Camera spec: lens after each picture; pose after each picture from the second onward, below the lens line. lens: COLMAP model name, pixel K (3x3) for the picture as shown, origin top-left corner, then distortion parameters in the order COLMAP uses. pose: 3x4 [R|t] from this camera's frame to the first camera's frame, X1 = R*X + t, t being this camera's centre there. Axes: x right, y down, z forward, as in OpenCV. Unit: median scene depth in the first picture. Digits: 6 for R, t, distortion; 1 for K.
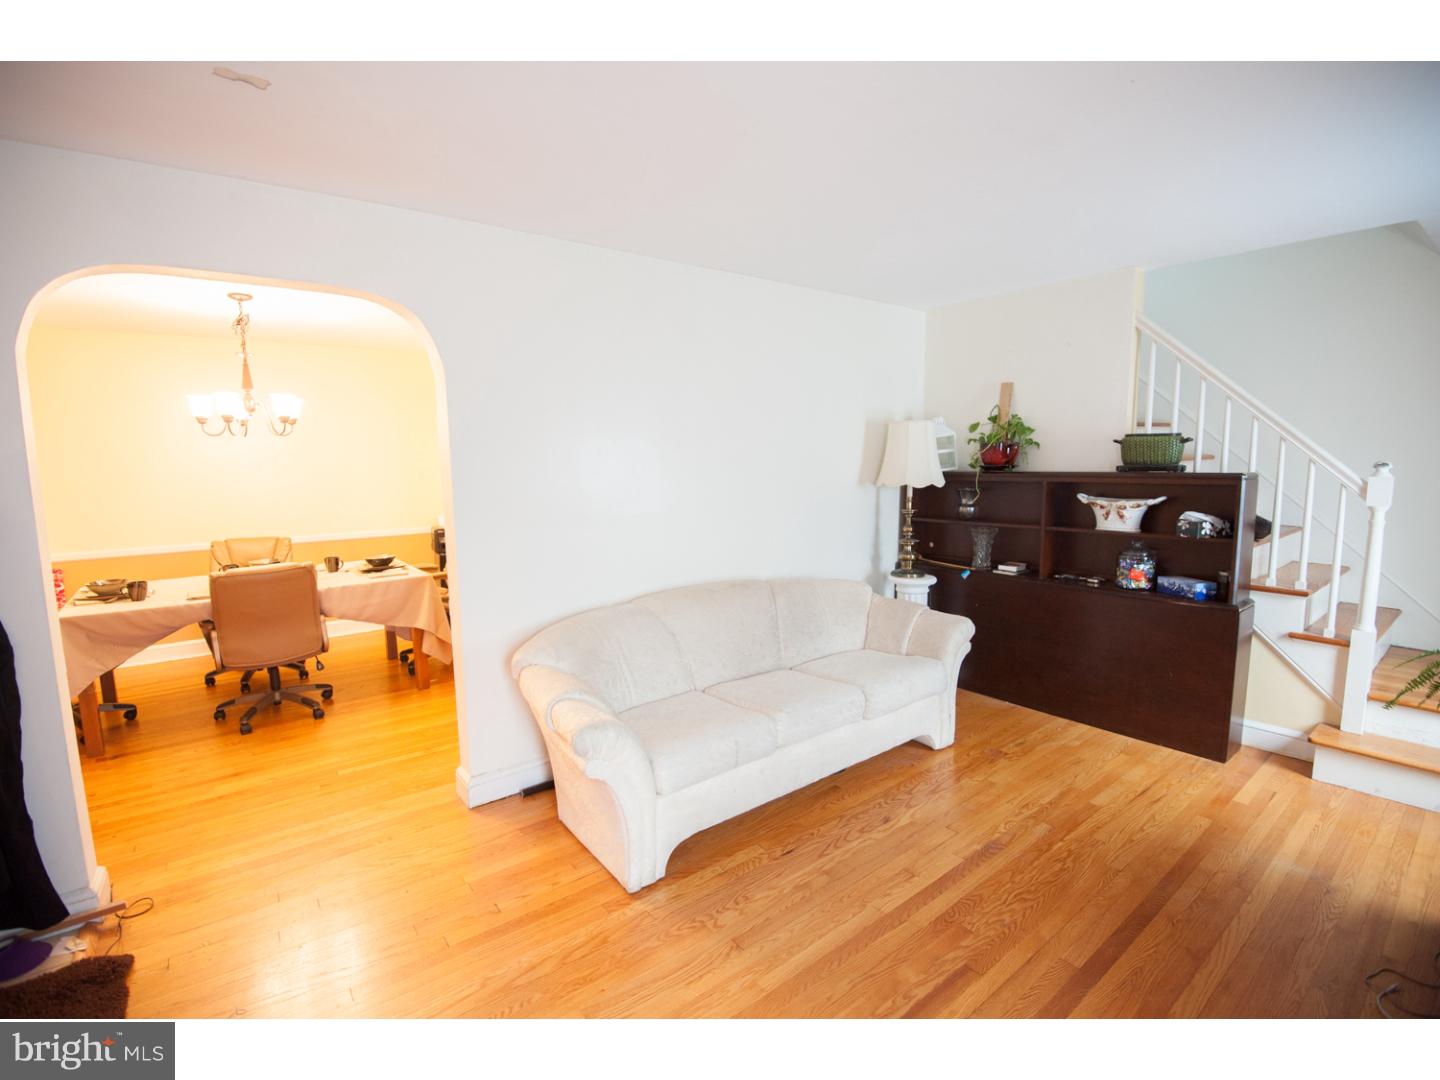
lens RADIAL K [[669.8, 0, 720.0], [0, 669.8, 540.0], [0, 0, 1]] dist [0.000758, -0.023234]
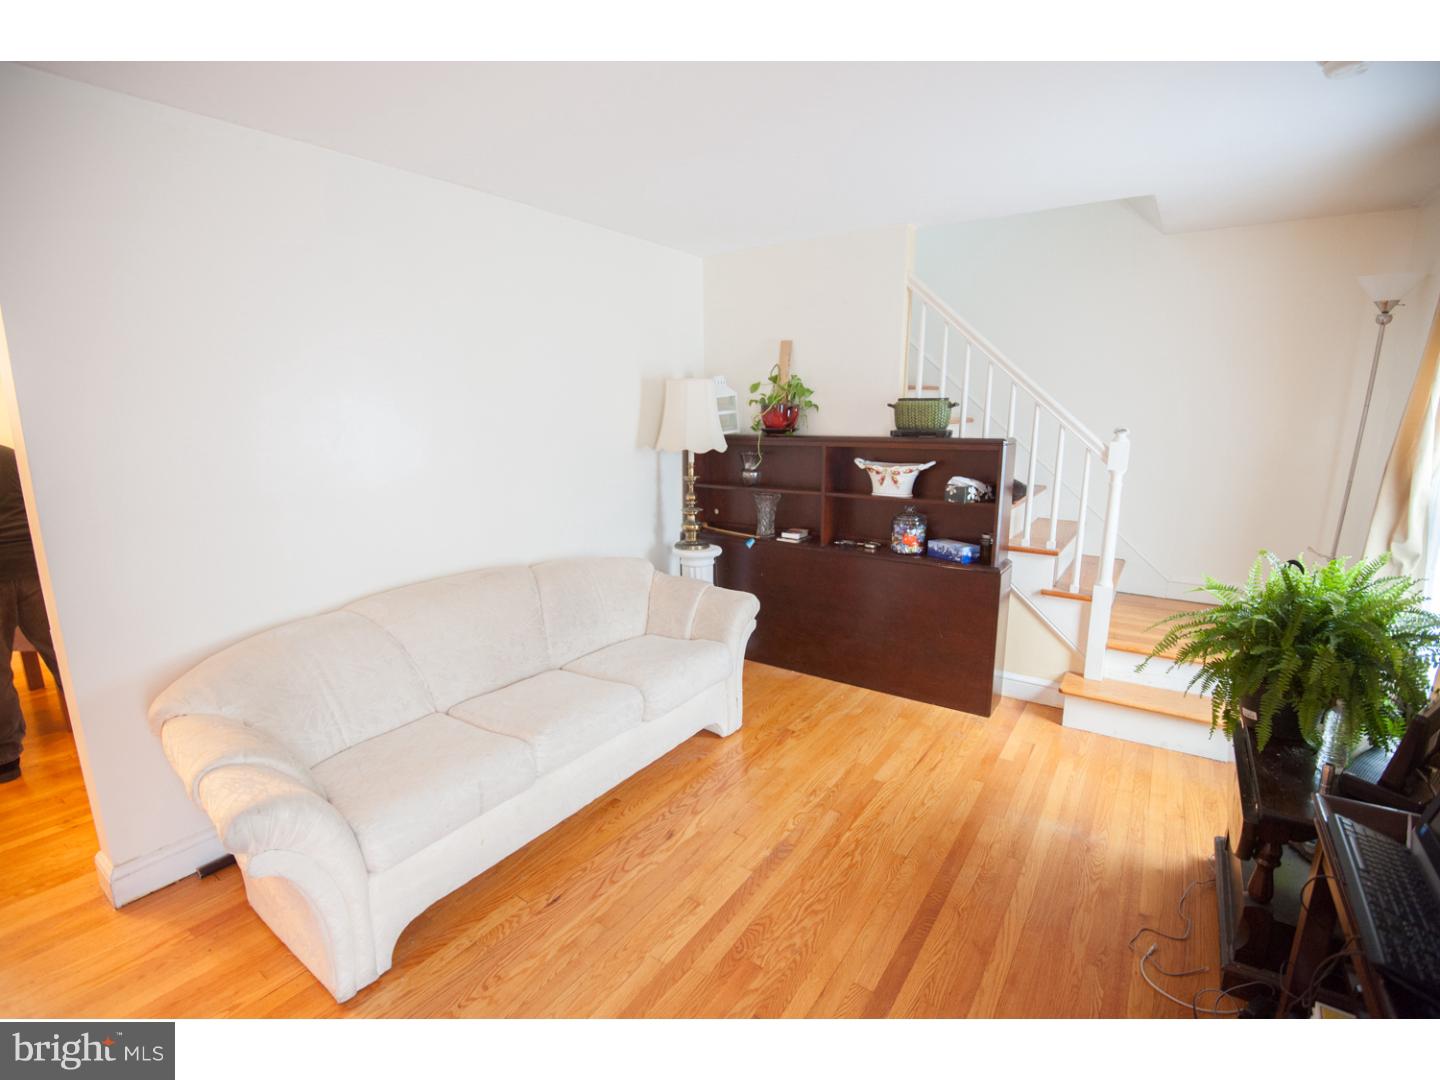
lens RADIAL K [[669.8, 0, 720.0], [0, 669.8, 540.0], [0, 0, 1]] dist [0.000758, -0.023234]
pose [[0.955241, -0.048620, 0.291806, 0.063524], [0.029811, 0.997201, 0.068564, -0.028157], [-0.294323, -0.056796, 0.954017, 0.136361]]
